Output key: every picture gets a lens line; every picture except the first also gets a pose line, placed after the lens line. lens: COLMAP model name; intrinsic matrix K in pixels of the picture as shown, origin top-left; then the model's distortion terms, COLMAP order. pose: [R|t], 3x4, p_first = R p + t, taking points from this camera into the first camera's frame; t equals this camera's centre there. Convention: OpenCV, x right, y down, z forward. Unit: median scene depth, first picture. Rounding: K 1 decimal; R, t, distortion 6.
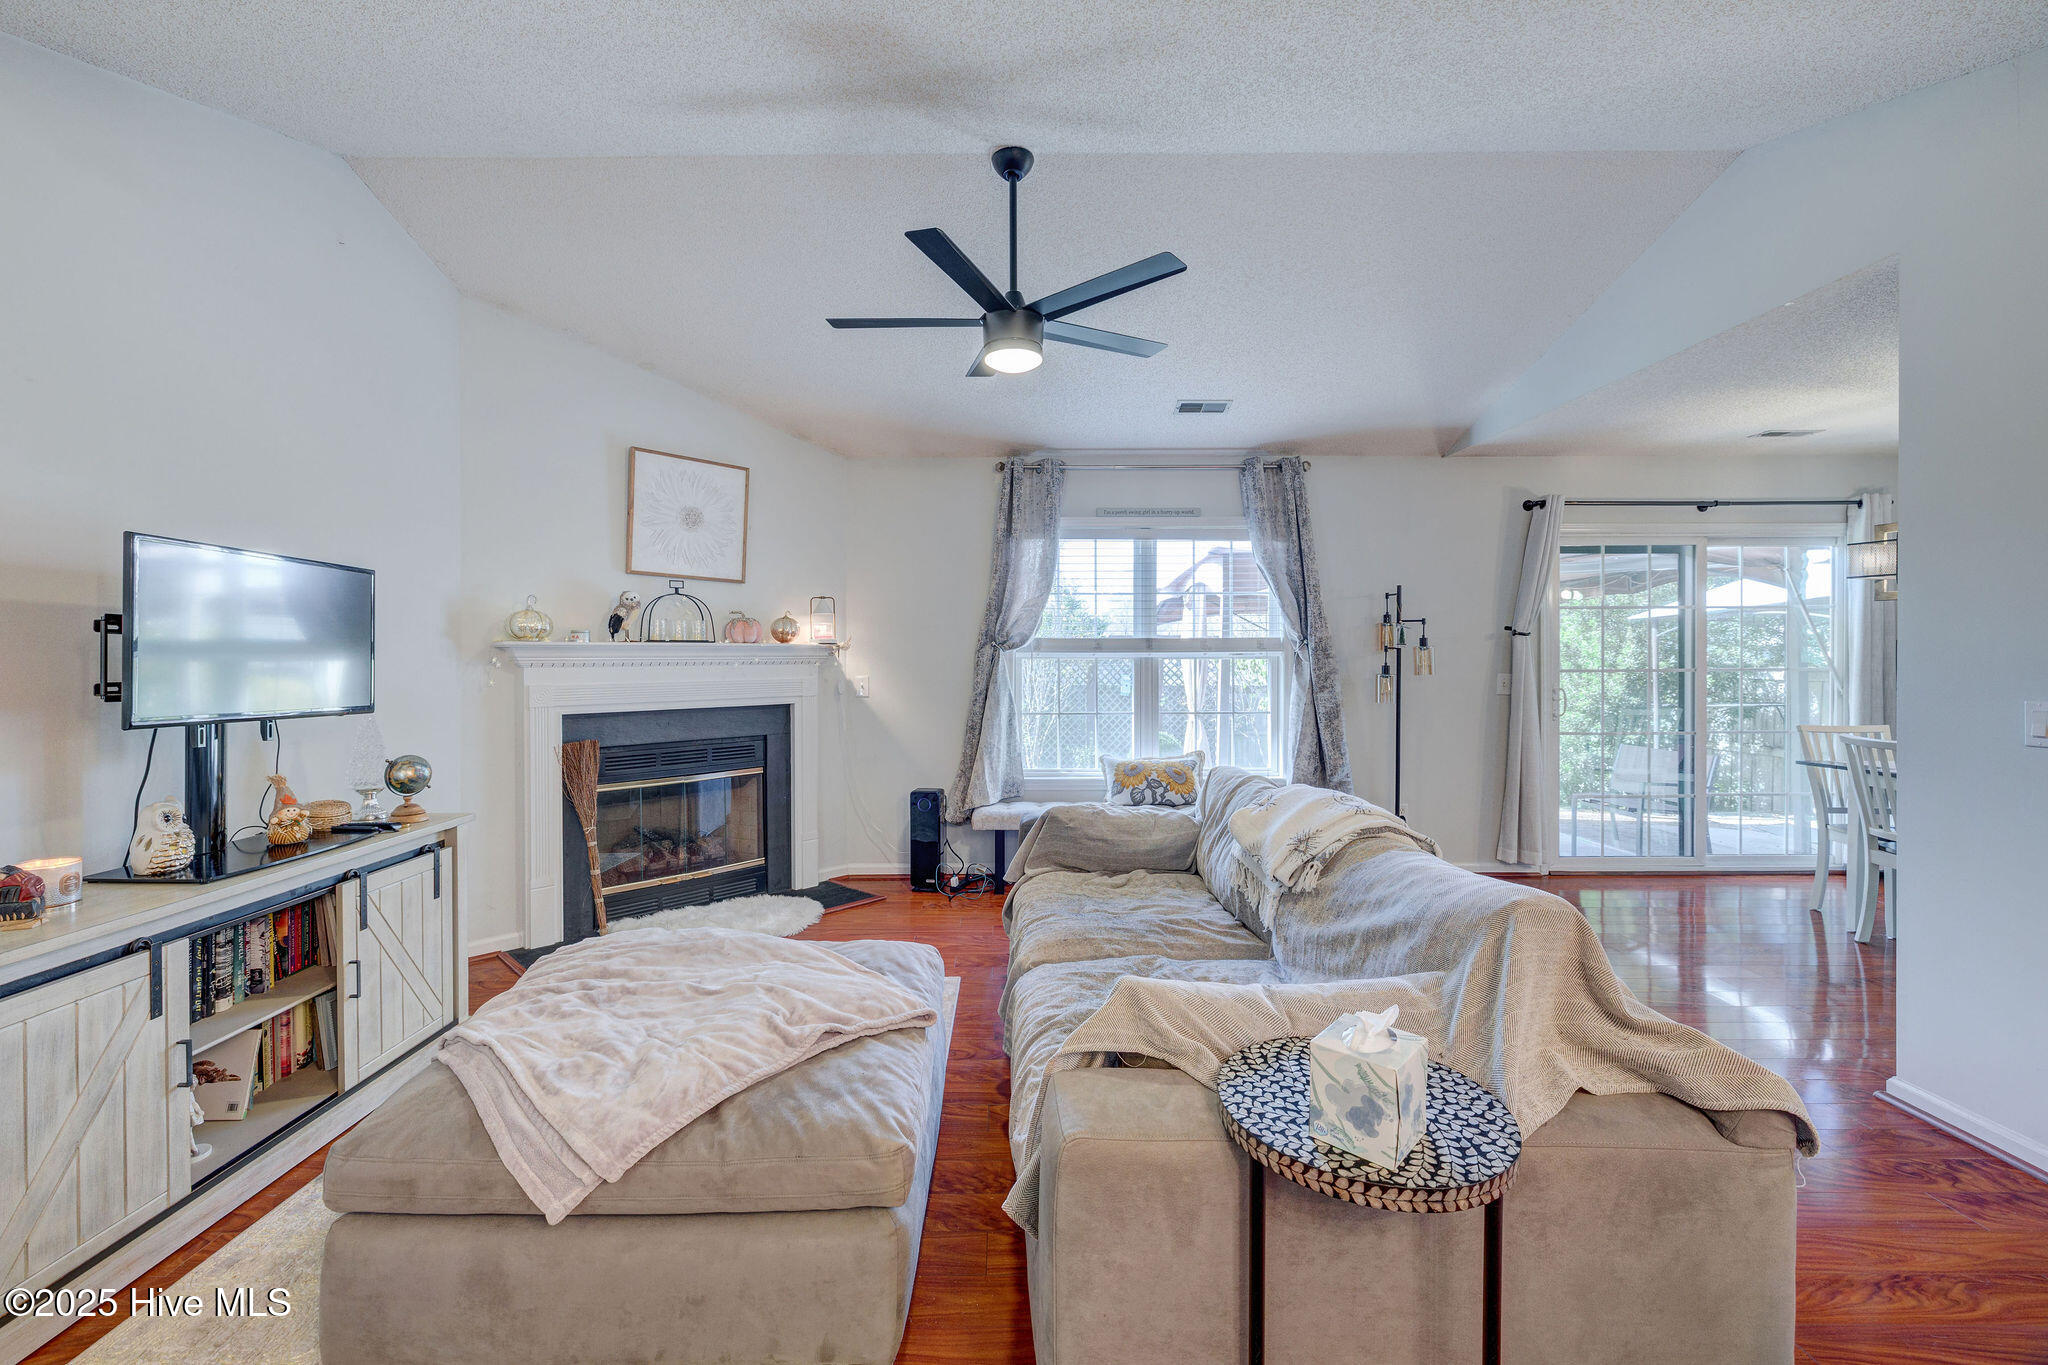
lens RADIAL K [[866.6, 0, 988.7], [0, 866.6, 661.8], [0, 0, 1]] dist [0.002466, 0.000290]
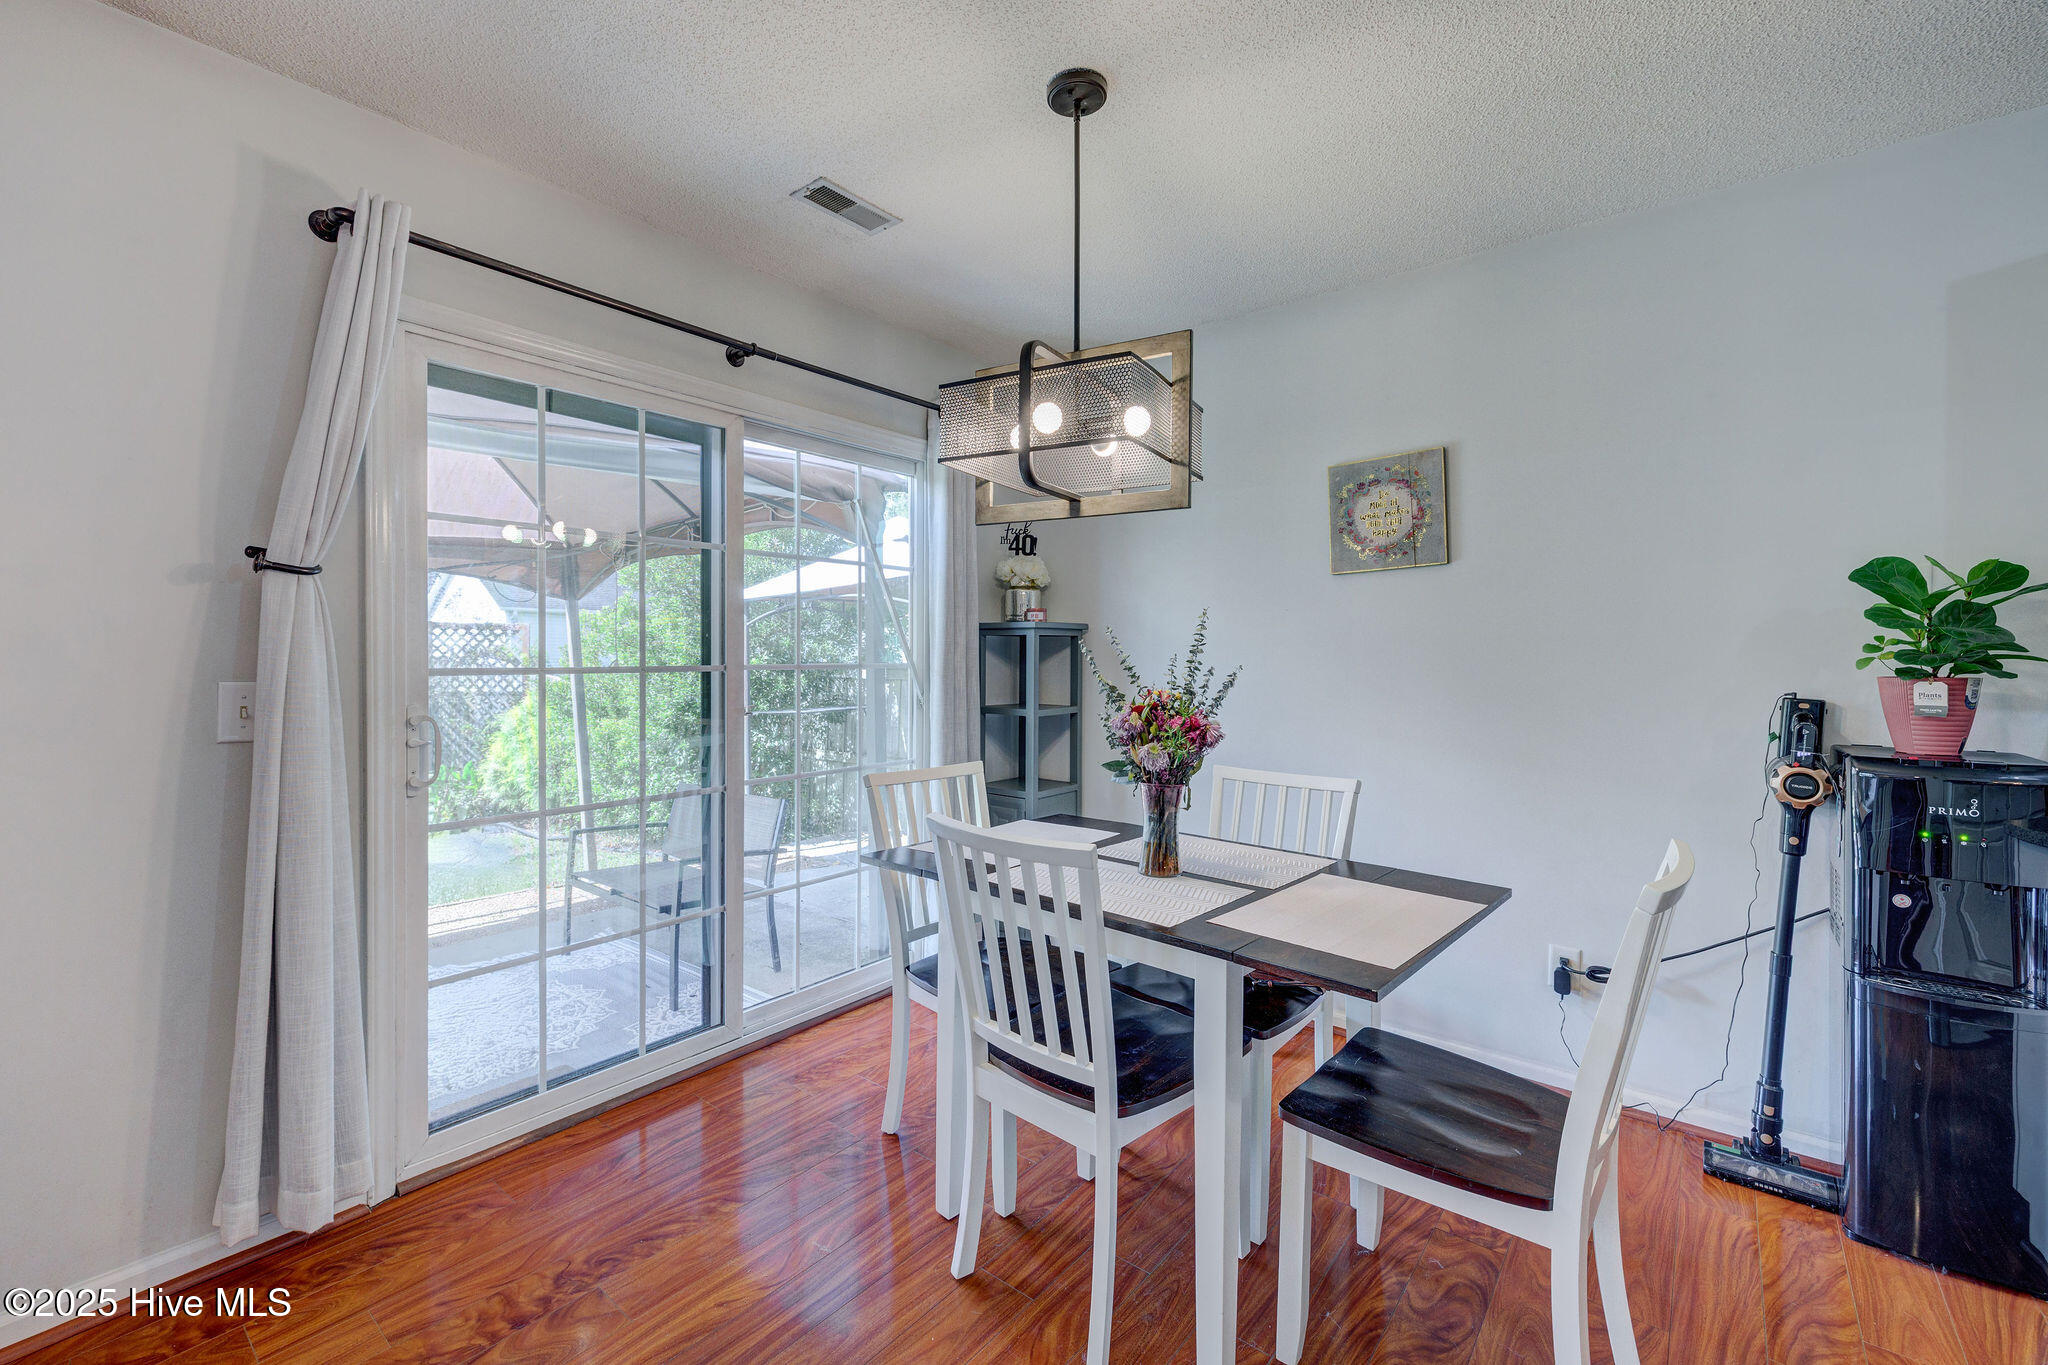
lens RADIAL K [[898.3, 0, 993.9], [0, 898.3, 662.3], [0, 0, 1]] dist [0.001938, 0.000344]
pose [[0.646697, -0.000167, 0.762747, 0.527145], [0.000018, 1.000000, 0.000203, 0.006493], [-0.762747, -0.000117, 0.646697, 0.548465]]
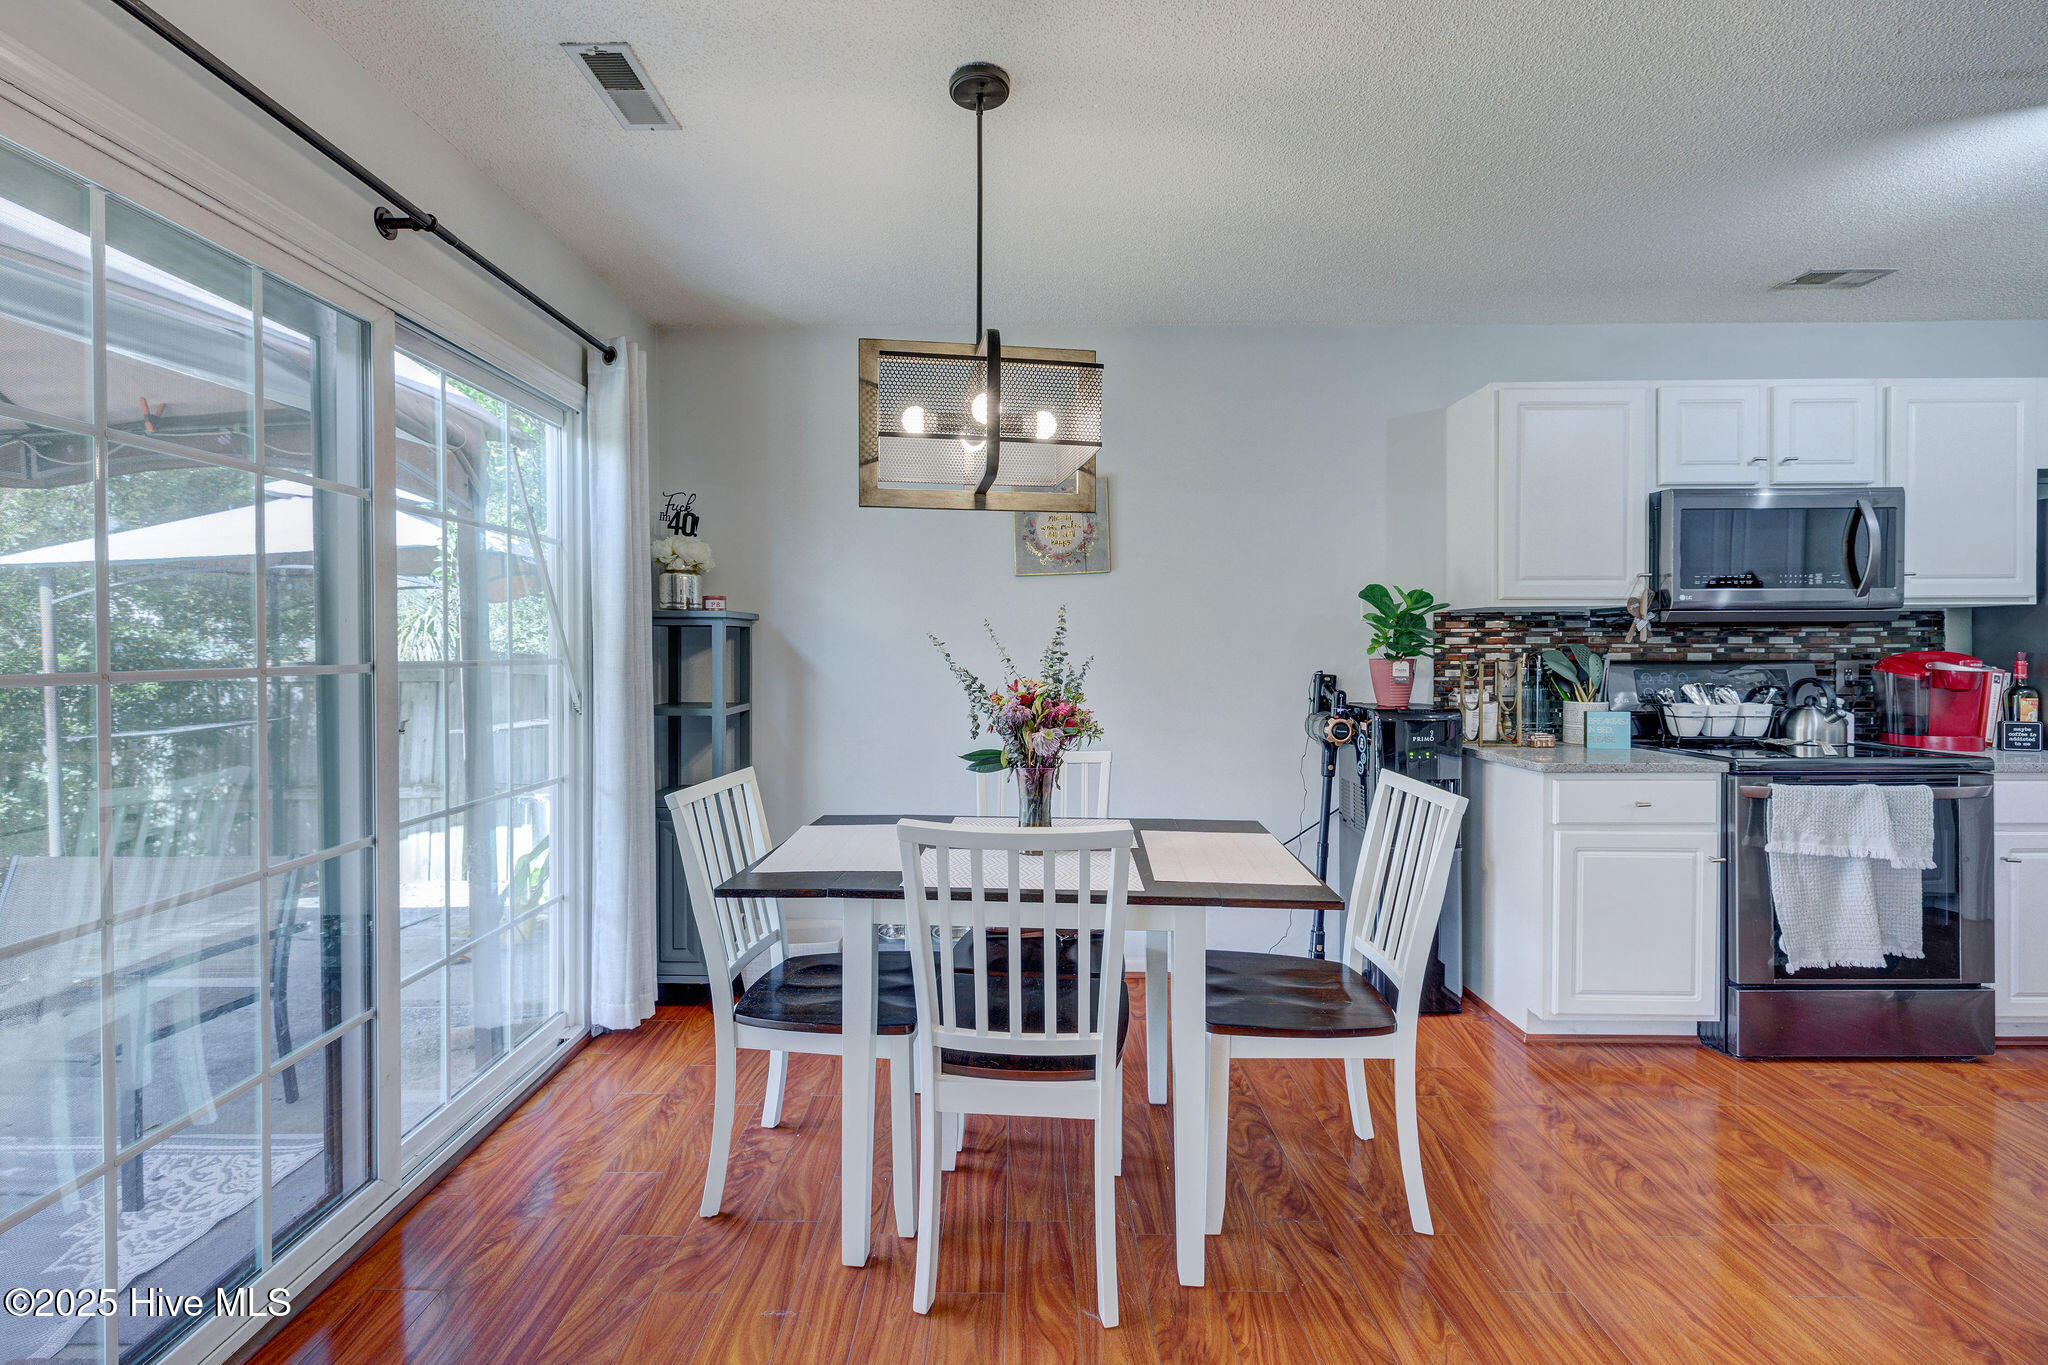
lens RADIAL K [[888.2, 0, 1003.4], [0, 888.2, 658.5], [0, 0, 1]] dist [-0.002322, 0.000025]
pose [[-0.004705, -0.008594, 0.999952, 0.455245], [0.008817, 0.999924, 0.008635, 0.004853], [-0.999950, 0.008857, -0.004628, 0.781940]]
